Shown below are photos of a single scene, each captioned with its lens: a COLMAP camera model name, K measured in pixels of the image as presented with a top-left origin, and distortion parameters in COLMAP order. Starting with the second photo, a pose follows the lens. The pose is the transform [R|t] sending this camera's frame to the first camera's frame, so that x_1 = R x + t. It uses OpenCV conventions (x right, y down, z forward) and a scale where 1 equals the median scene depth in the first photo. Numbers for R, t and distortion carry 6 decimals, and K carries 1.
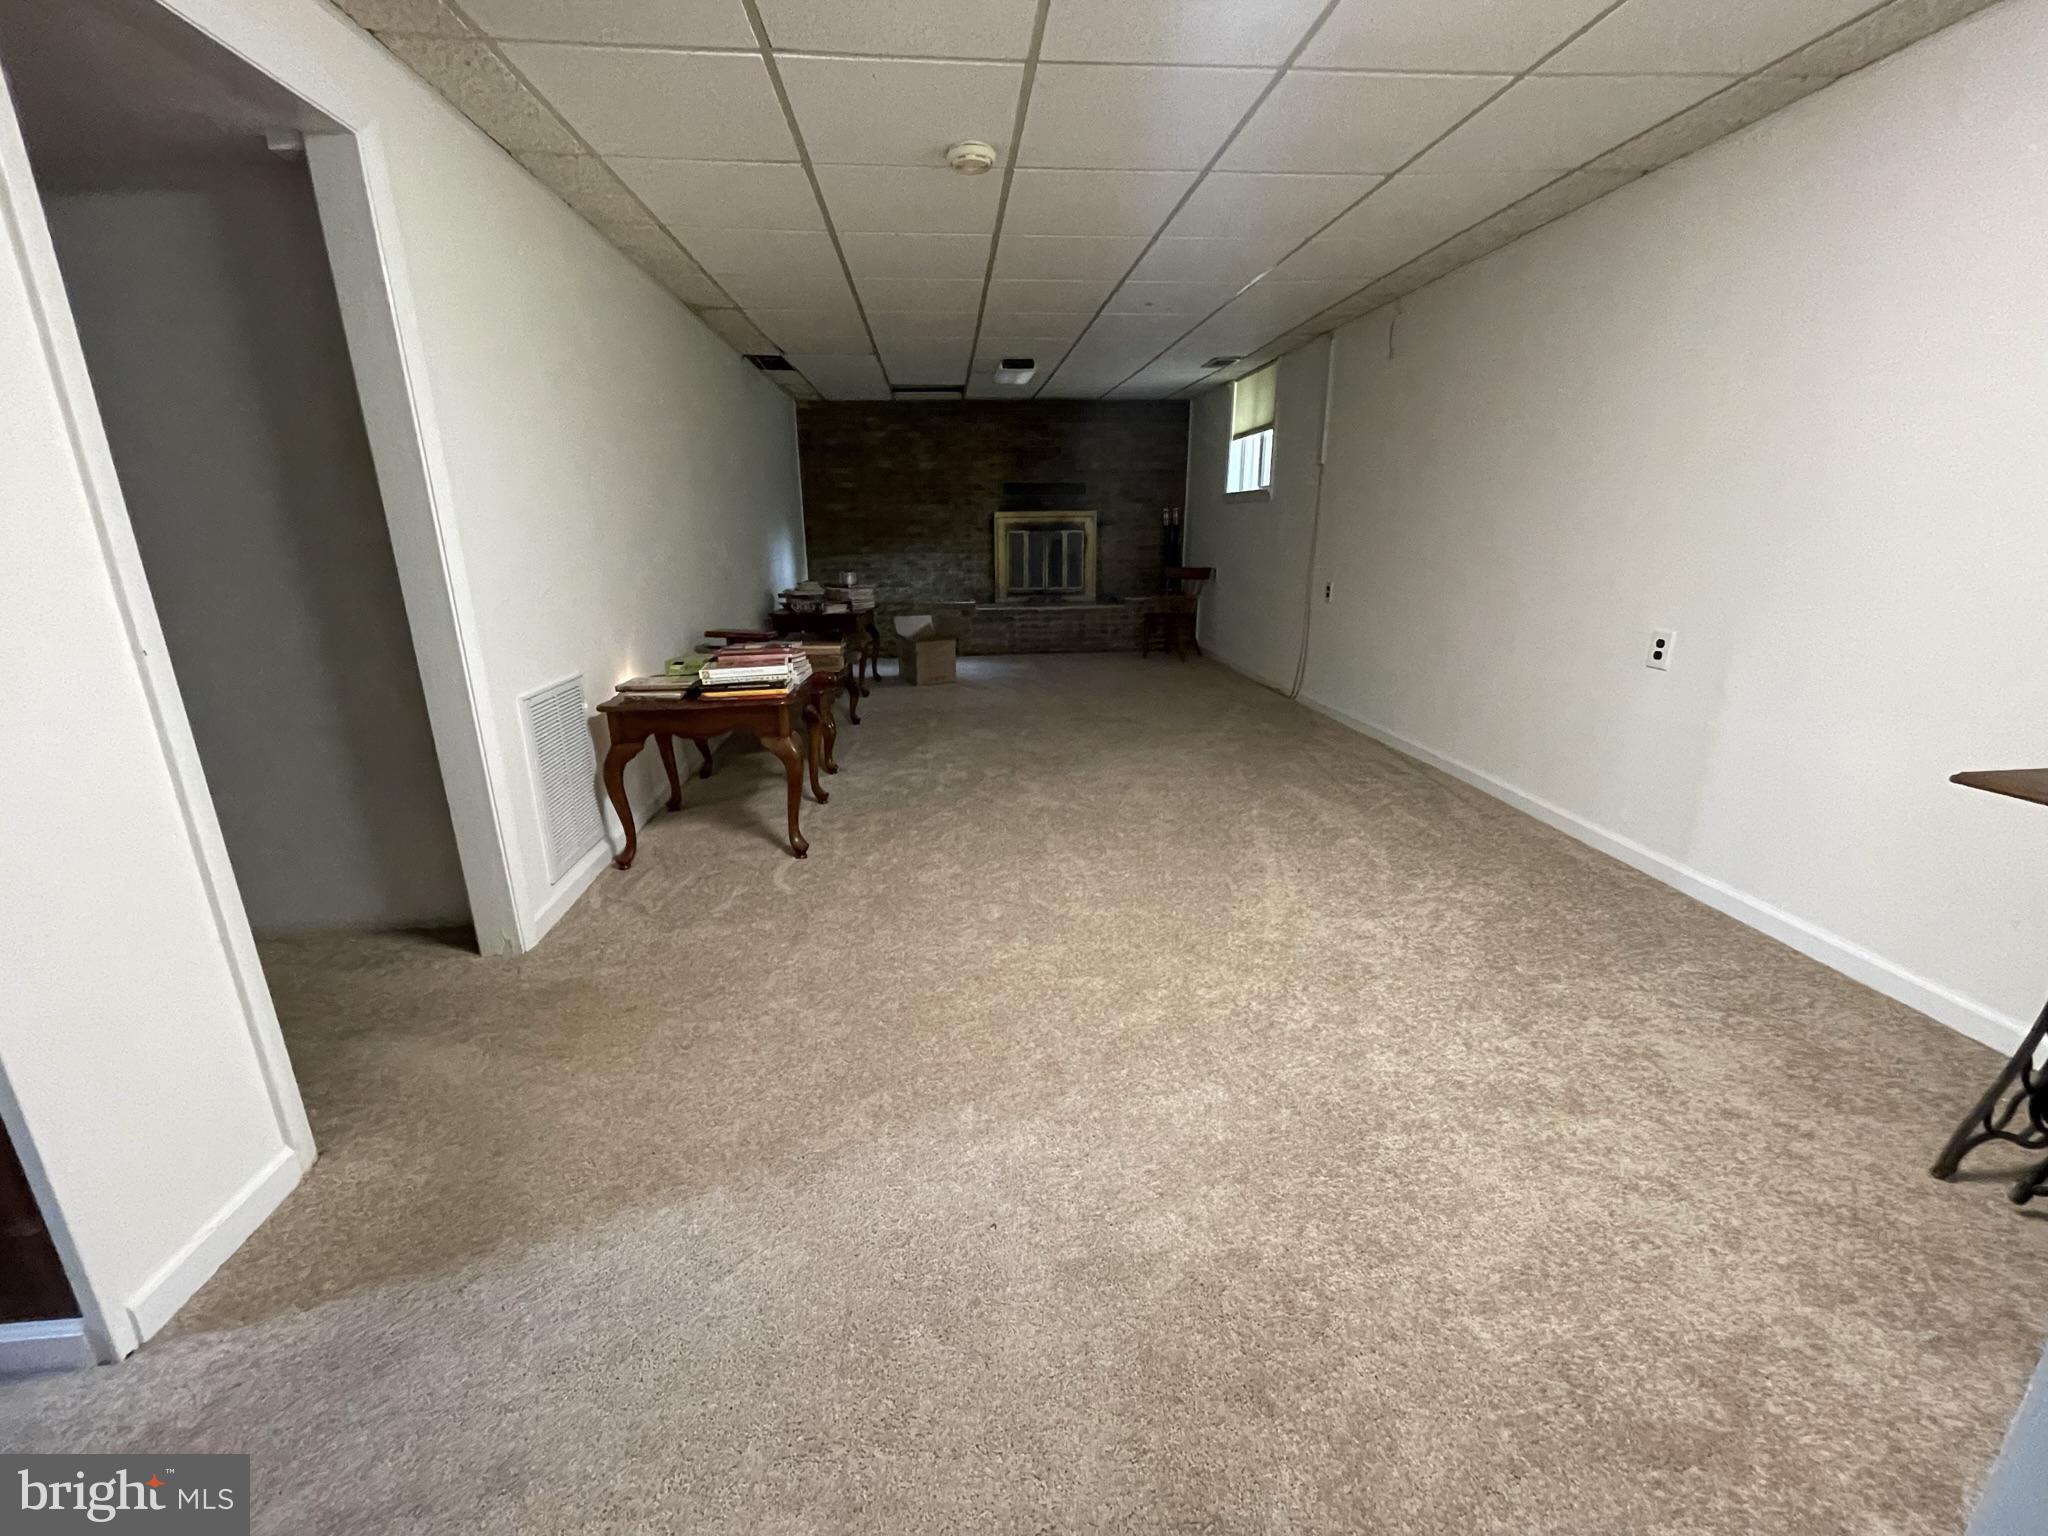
lens RADIAL K [[829.5, 0, 1020.0], [0, 829.5, 761.4], [0, 0, 1]] dist [0.003143, -0.000637]
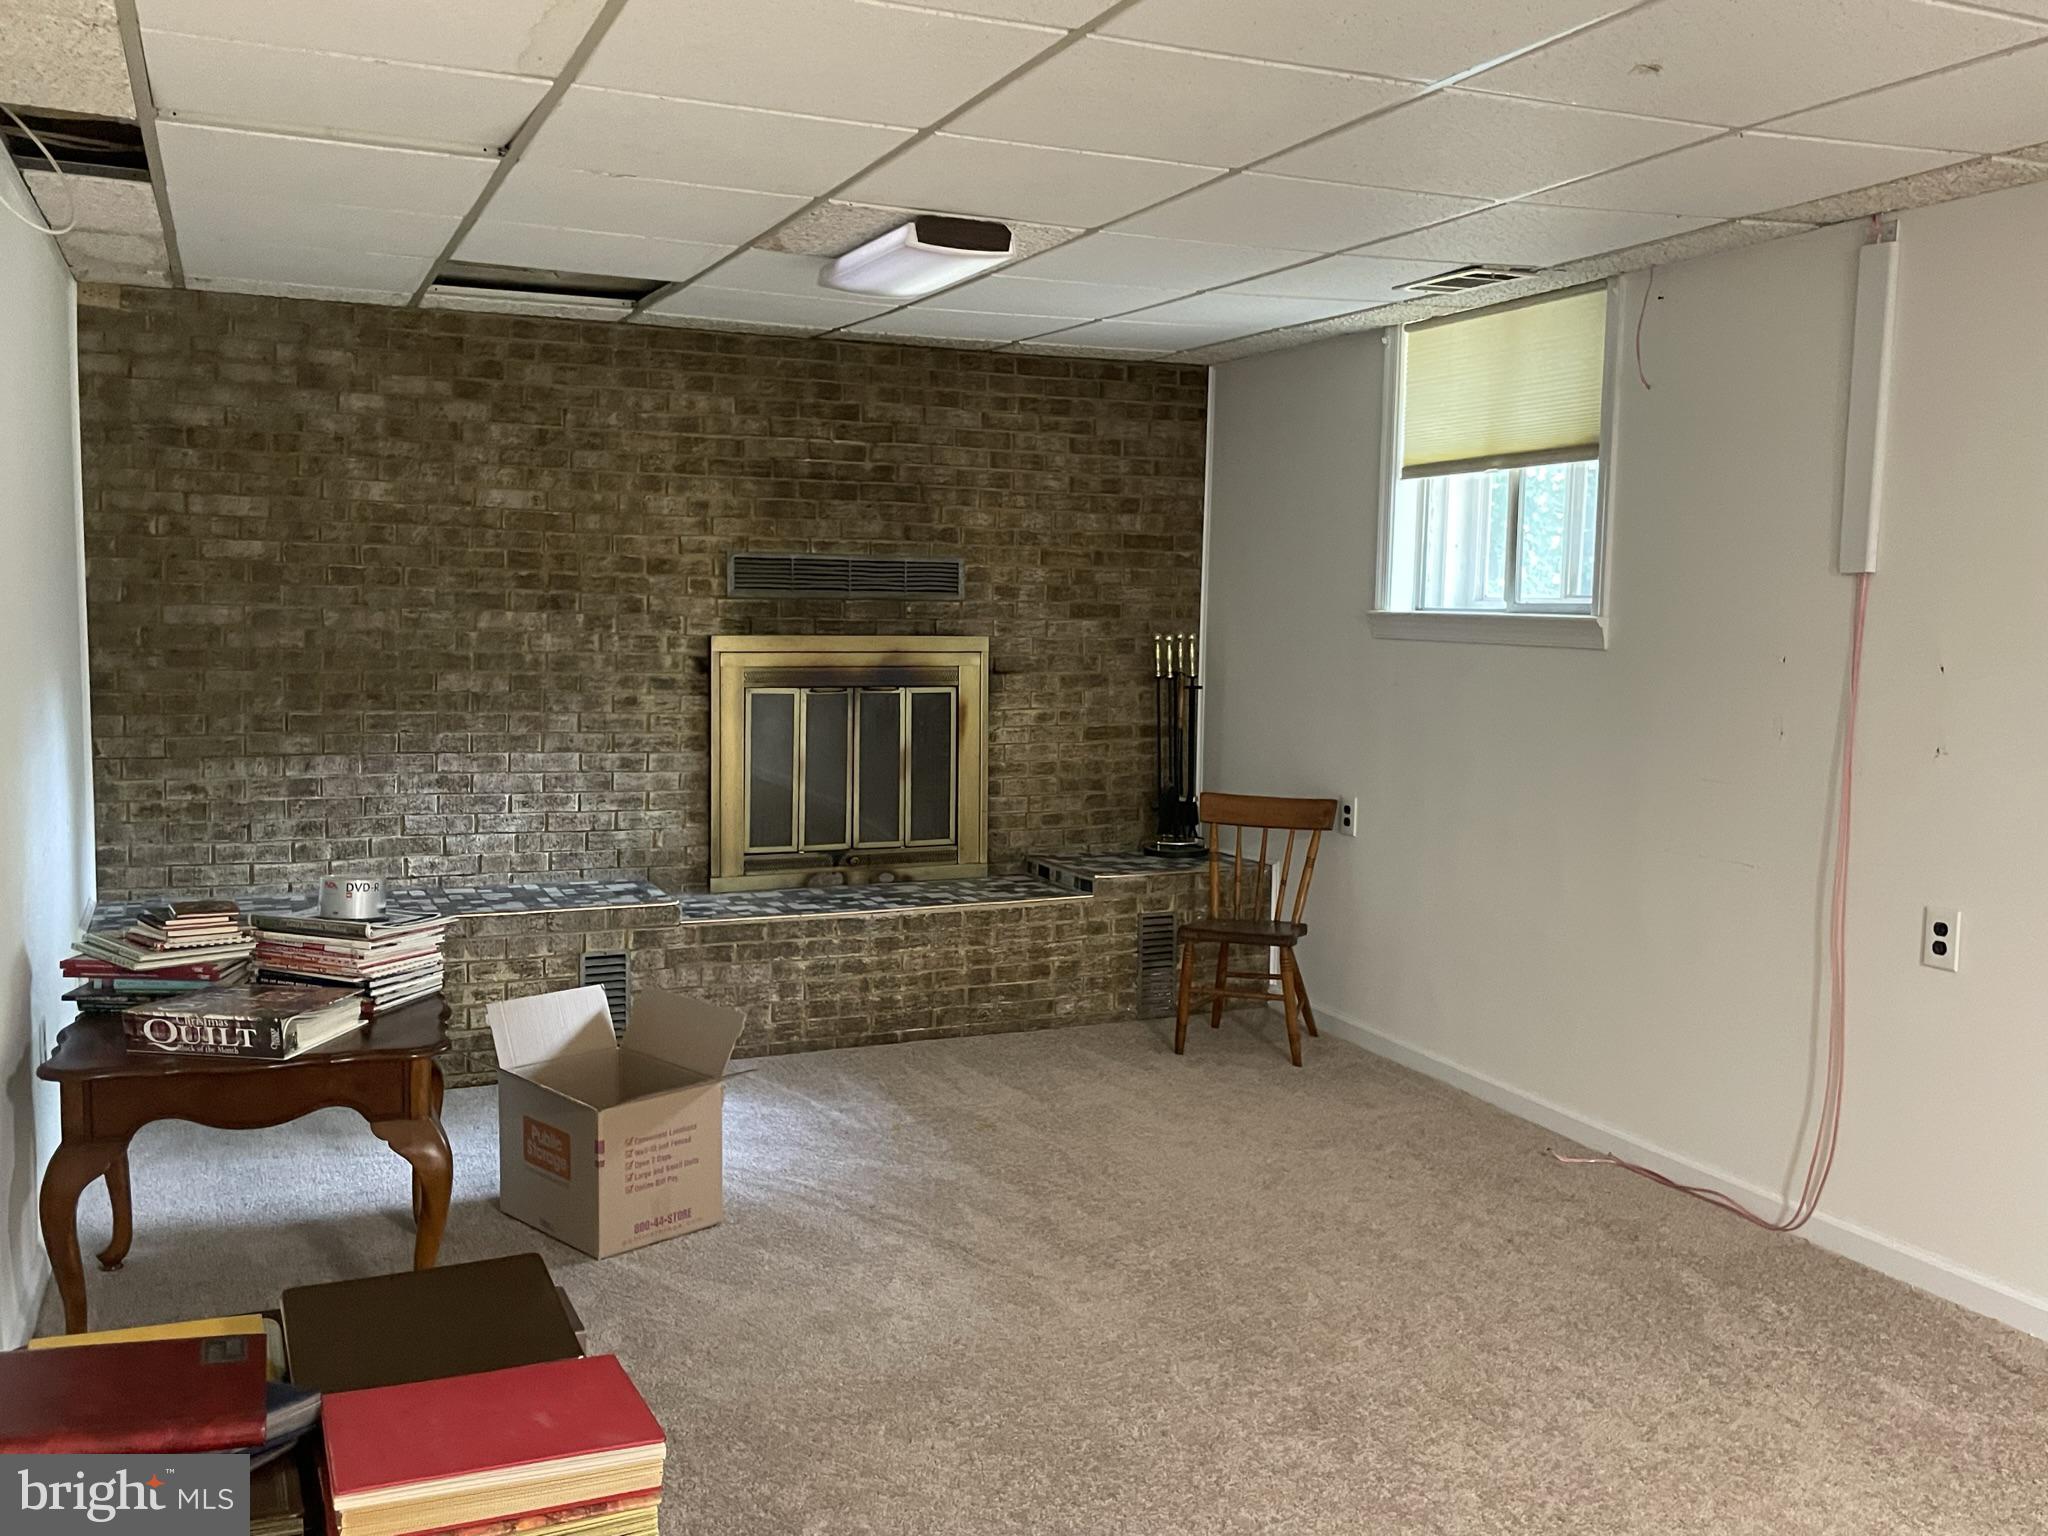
lens RADIAL K [[1754.3, 0, 1024.1], [0, 1754.3, 762.8], [0, 0, 1]] dist [0.047597, -0.010338]
pose [[0.946894, -0.007543, 0.321456, -0.143476], [0.064766, 0.983710, -0.167693, -0.117867], [-0.314955, 0.179607, 0.931958, 0.286426]]
